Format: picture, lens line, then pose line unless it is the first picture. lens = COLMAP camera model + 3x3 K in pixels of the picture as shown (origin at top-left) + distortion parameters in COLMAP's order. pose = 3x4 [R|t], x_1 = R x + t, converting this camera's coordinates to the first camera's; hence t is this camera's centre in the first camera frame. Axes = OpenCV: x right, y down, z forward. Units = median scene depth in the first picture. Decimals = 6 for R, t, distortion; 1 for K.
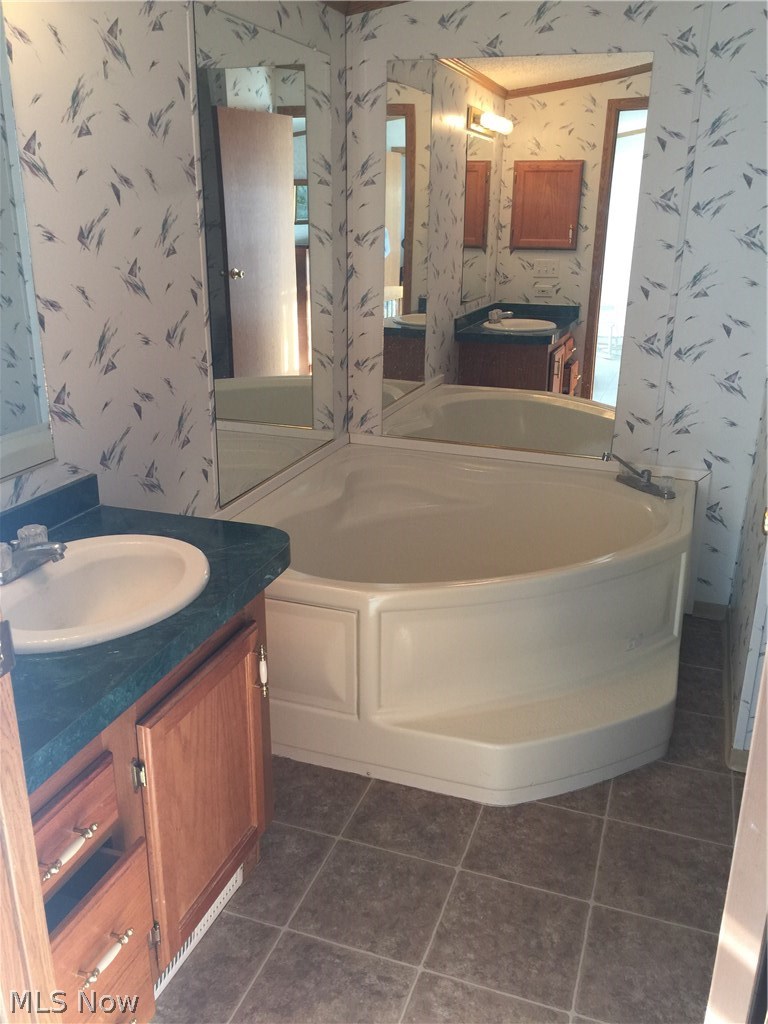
lens RADIAL K [[881.0, 0, 380.0], [0, 881.0, 506.4], [0, 0, 1]] dist [0.046545, -0.004287]
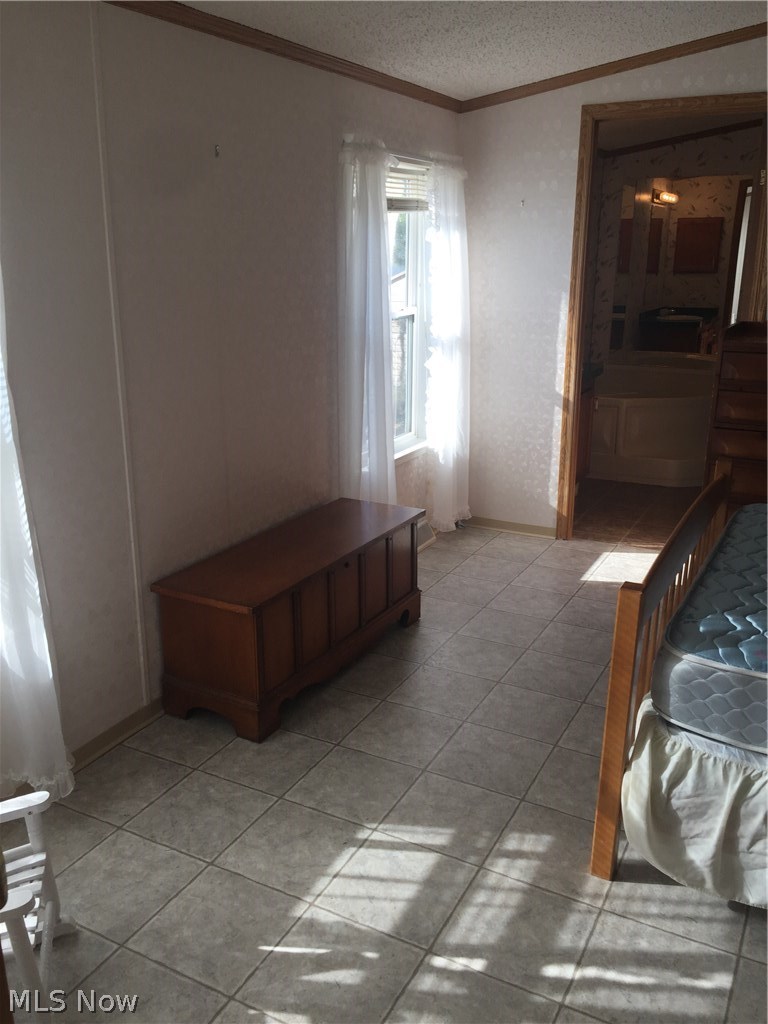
lens RADIAL K [[881.0, 0, 389.6], [0, 881.0, 518.5], [0, 0, 1]] dist [0.046545, -0.004287]
pose [[0.990292, 0.029906, -0.135747, -0.164902], [-0.034197, 0.998983, -0.029383, 0.275564], [0.134731, 0.033740, 0.990308, -0.814304]]
